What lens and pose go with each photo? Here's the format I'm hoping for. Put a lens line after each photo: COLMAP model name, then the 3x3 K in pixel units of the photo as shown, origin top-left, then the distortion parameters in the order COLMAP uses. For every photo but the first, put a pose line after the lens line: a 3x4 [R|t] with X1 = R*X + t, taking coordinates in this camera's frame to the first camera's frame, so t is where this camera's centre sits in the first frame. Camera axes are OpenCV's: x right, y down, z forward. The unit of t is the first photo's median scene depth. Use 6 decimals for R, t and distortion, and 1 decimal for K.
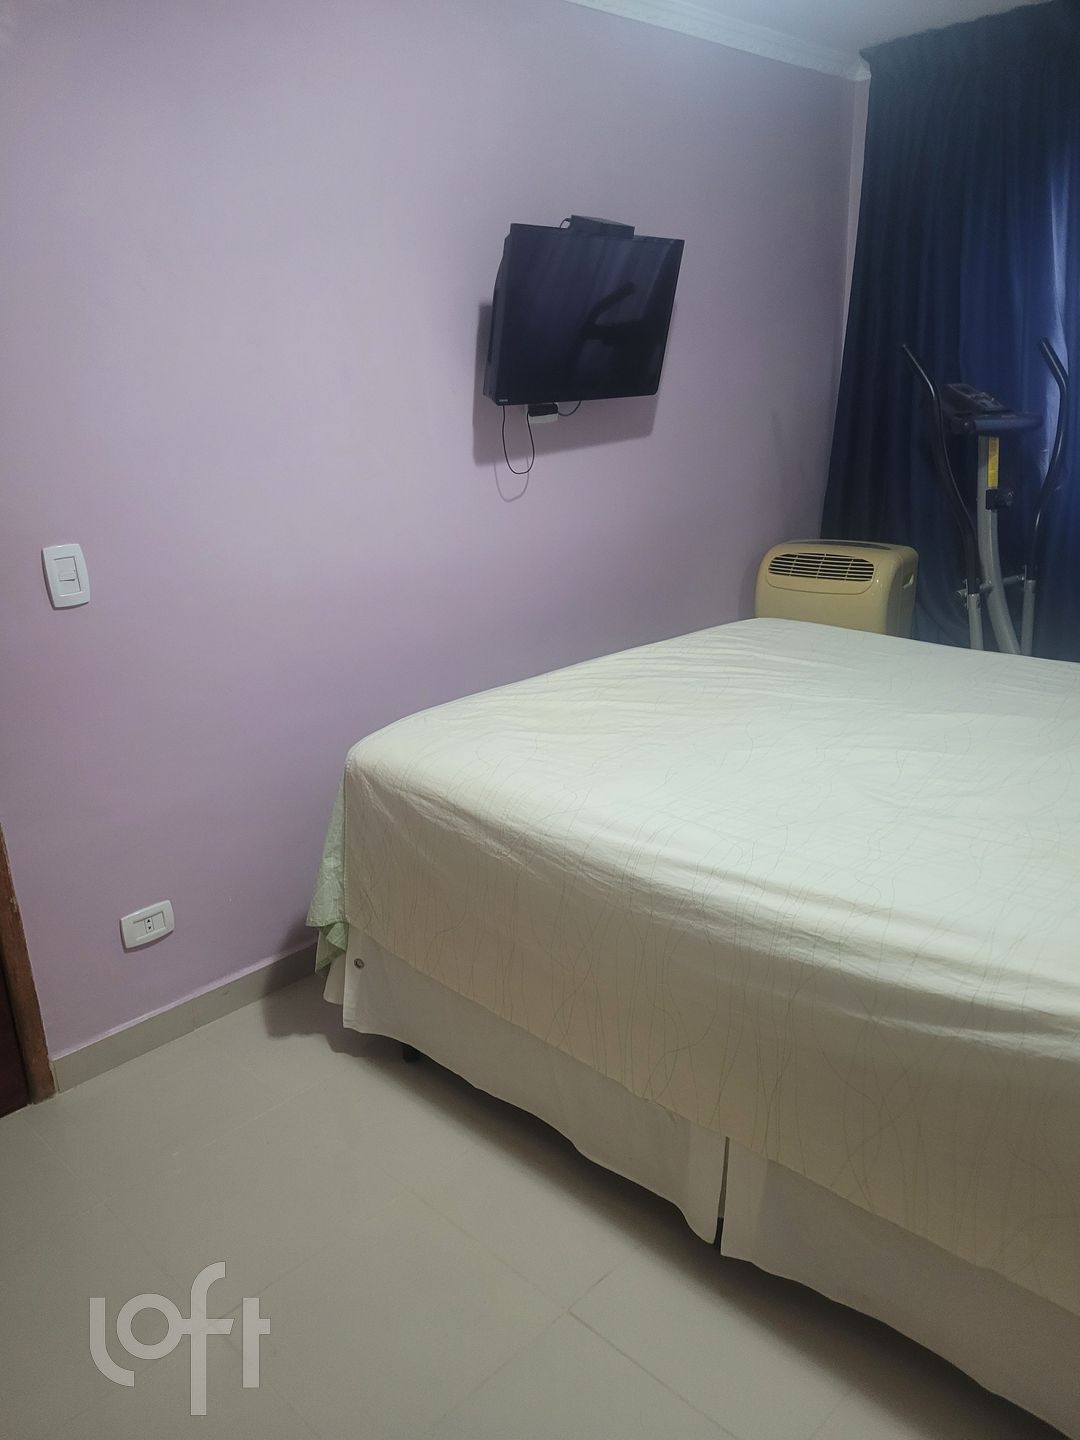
lens RADIAL K [[1088.2, 0, 552.0], [0, 1088.2, 727.7], [0, 0, 1]] dist [0.054416, -0.058772]
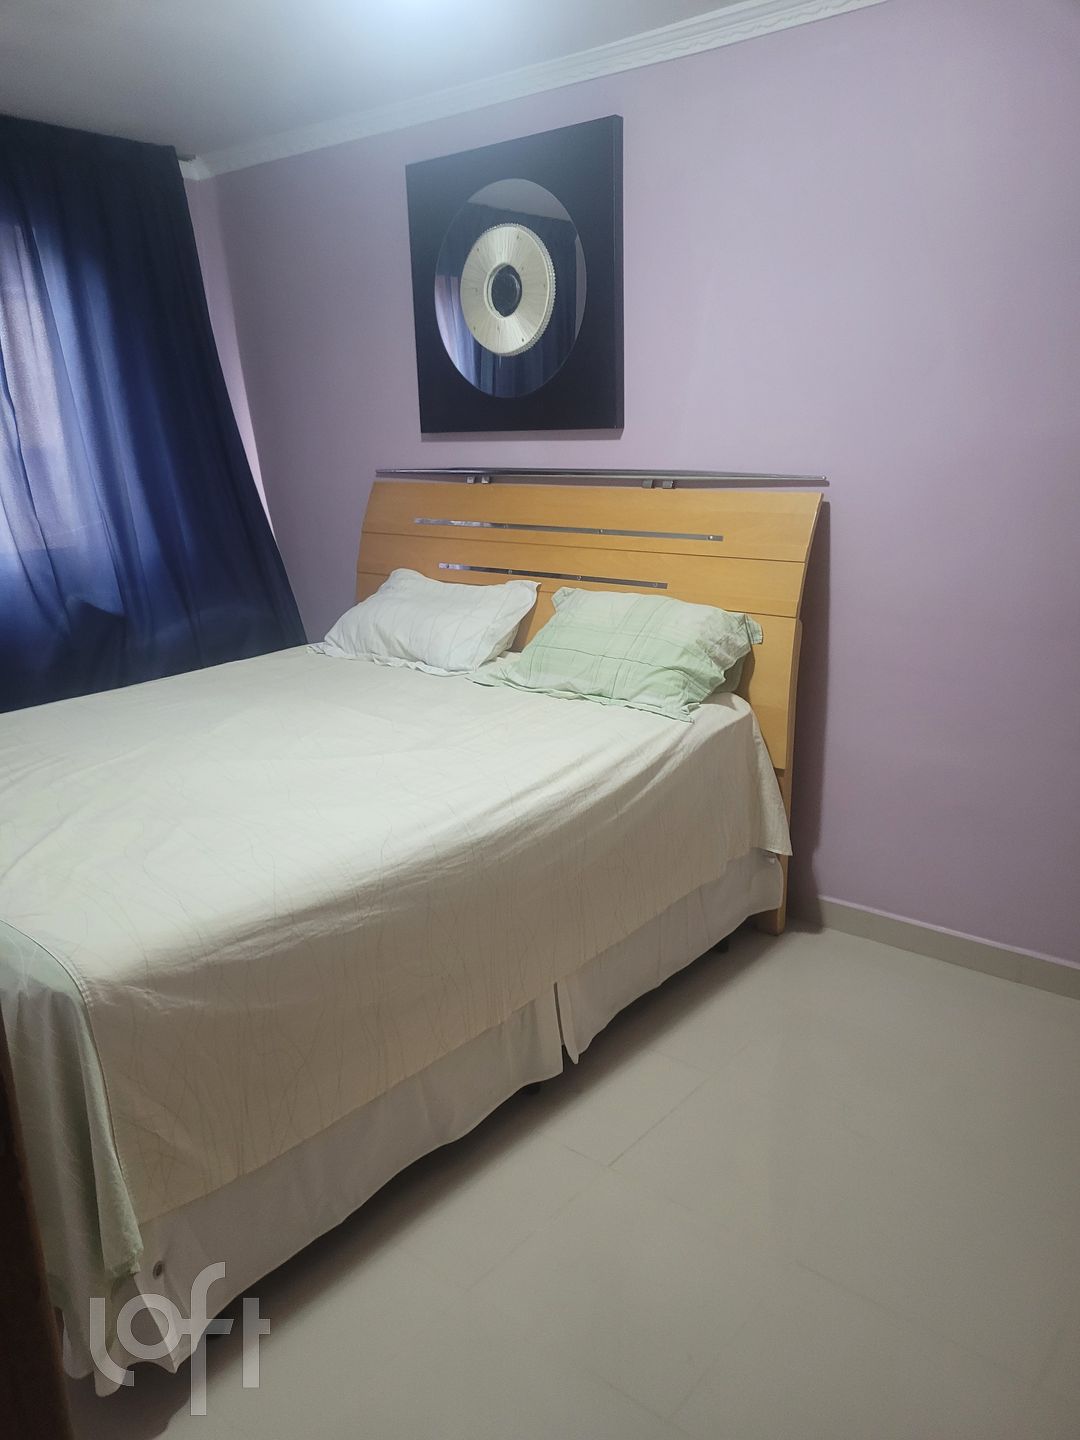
lens RADIAL K [[1092.6, 0, 540.0], [0, 1092.6, 720.0], [0, 0, 1]] dist [0.023500, -0.007826]
pose [[-0.088711, -0.217837, 0.971945, -1.004489], [0.322709, 0.916874, 0.234949, -0.227700], [-0.942332, 0.334498, -0.011039, 0.870007]]
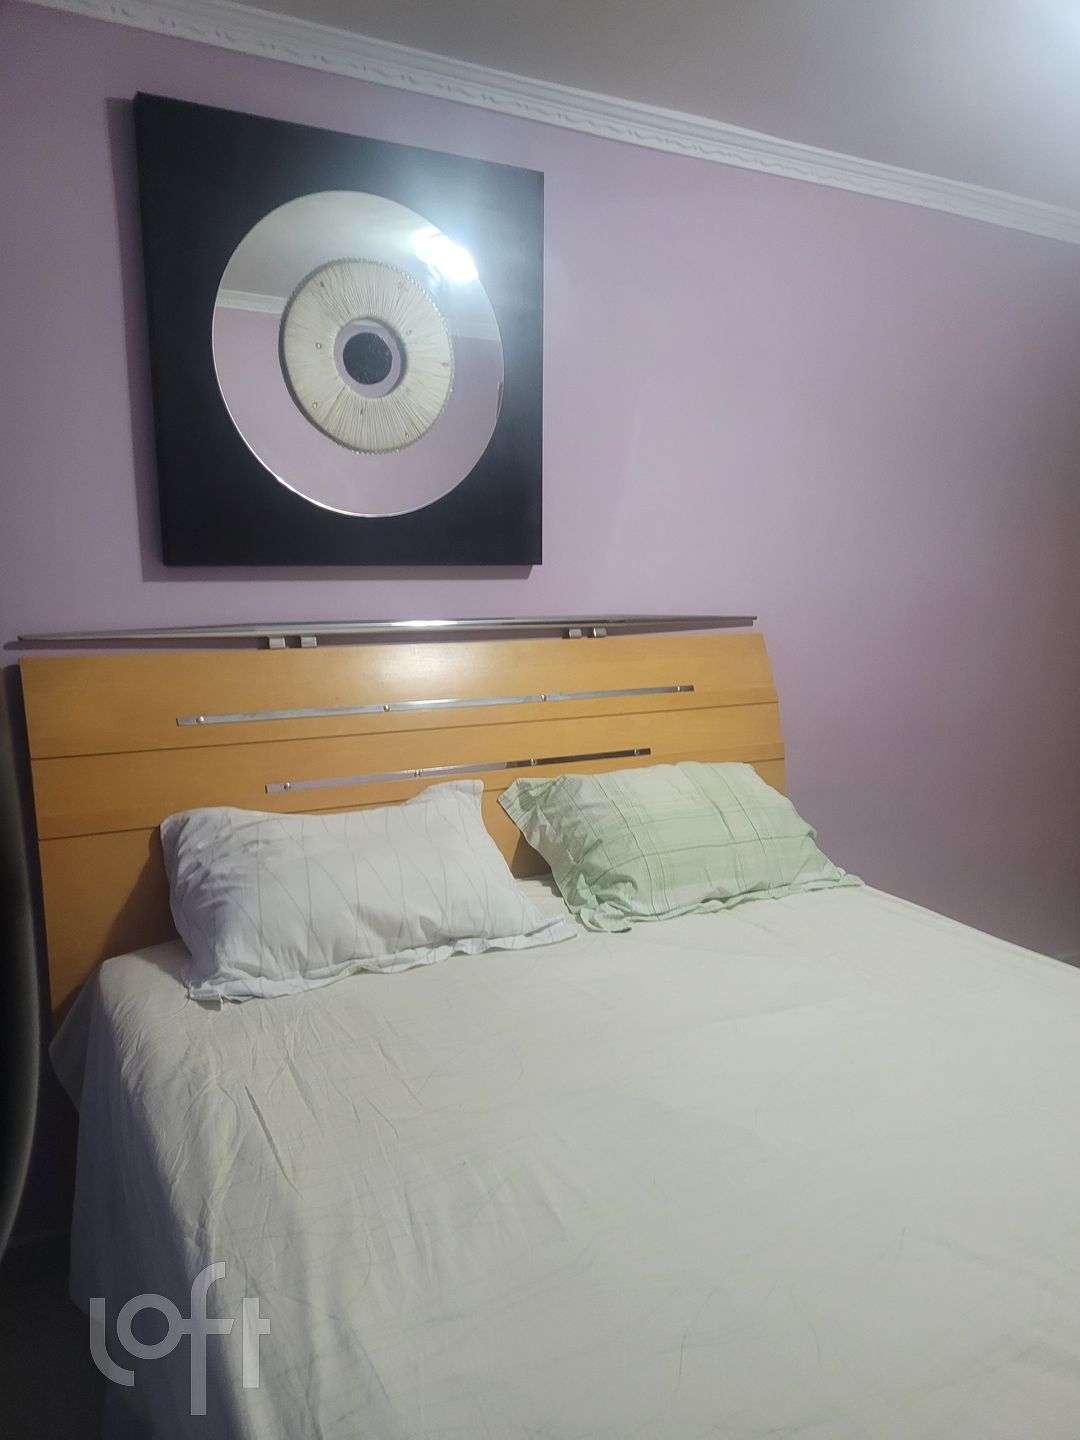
lens RADIAL K [[1092.6, 0, 540.0], [0, 1092.6, 720.0], [0, 0, 1]] dist [0.023500, -0.007826]
pose [[-0.960768, -0.023846, 0.276327, 0.415313], [0.104539, 0.891682, 0.440425, -0.637007], [-0.256899, 0.452033, -0.854207, 1.835509]]
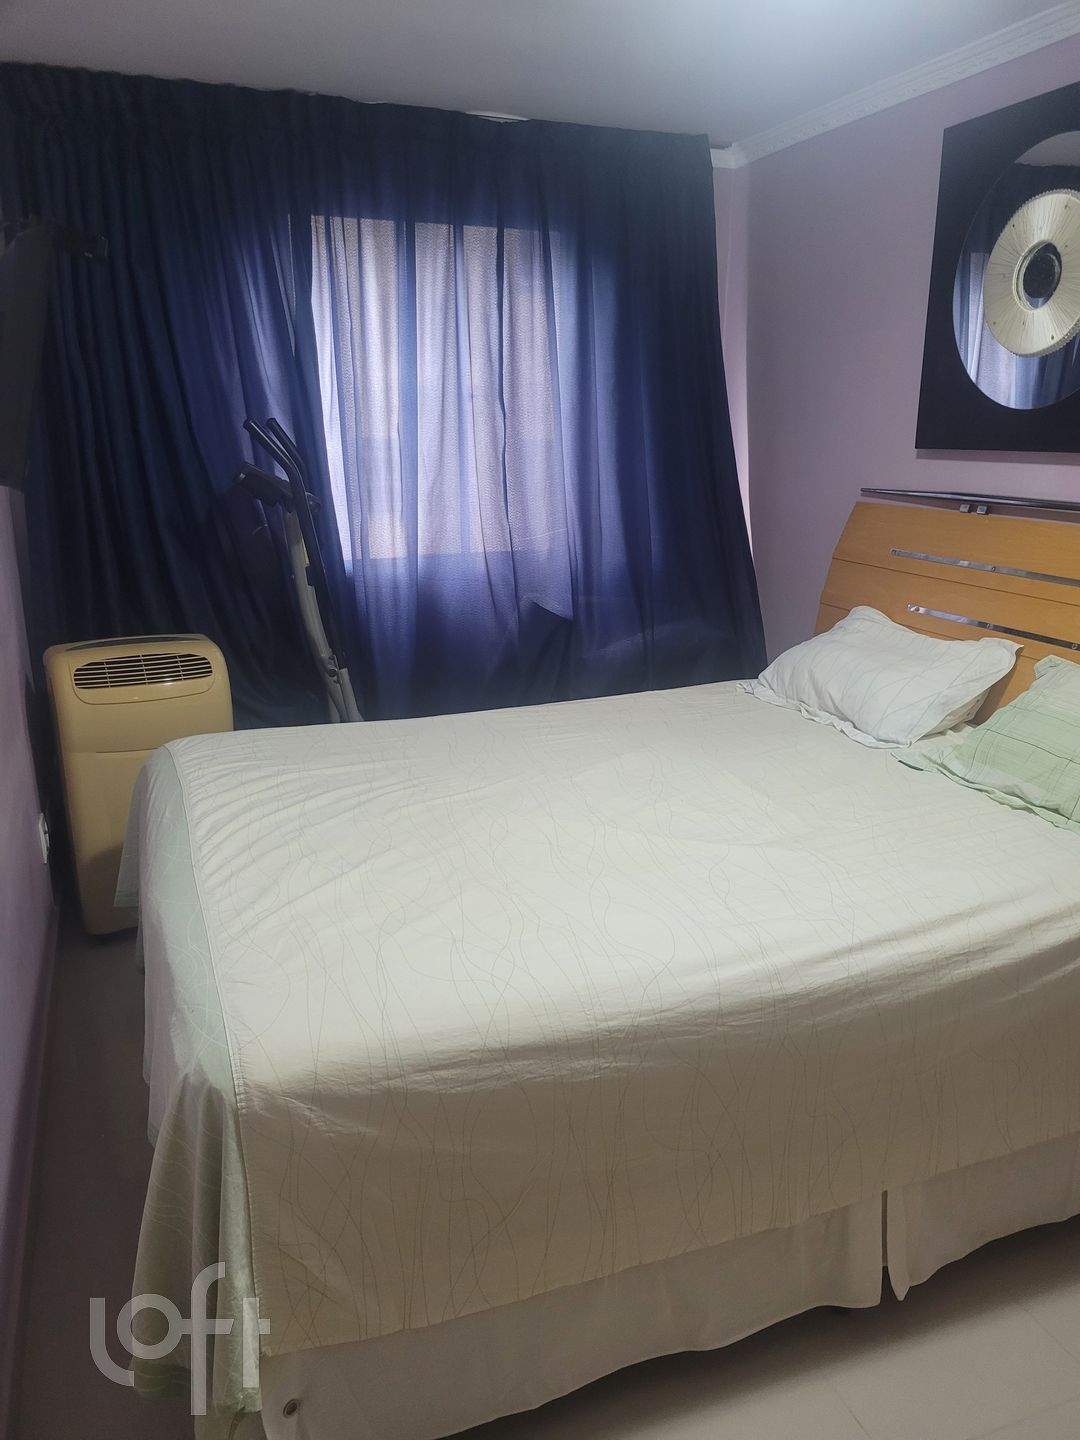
lens RADIAL K [[1088.2, 0, 552.0], [0, 1088.2, 727.7], [0, 0, 1]] dist [0.054416, -0.058772]
pose [[0.406162, -0.209074, 0.889562, -0.746206], [0.258347, 0.960032, 0.107679, -0.221788], [-0.876521, 0.186080, 0.443943, 0.691571]]
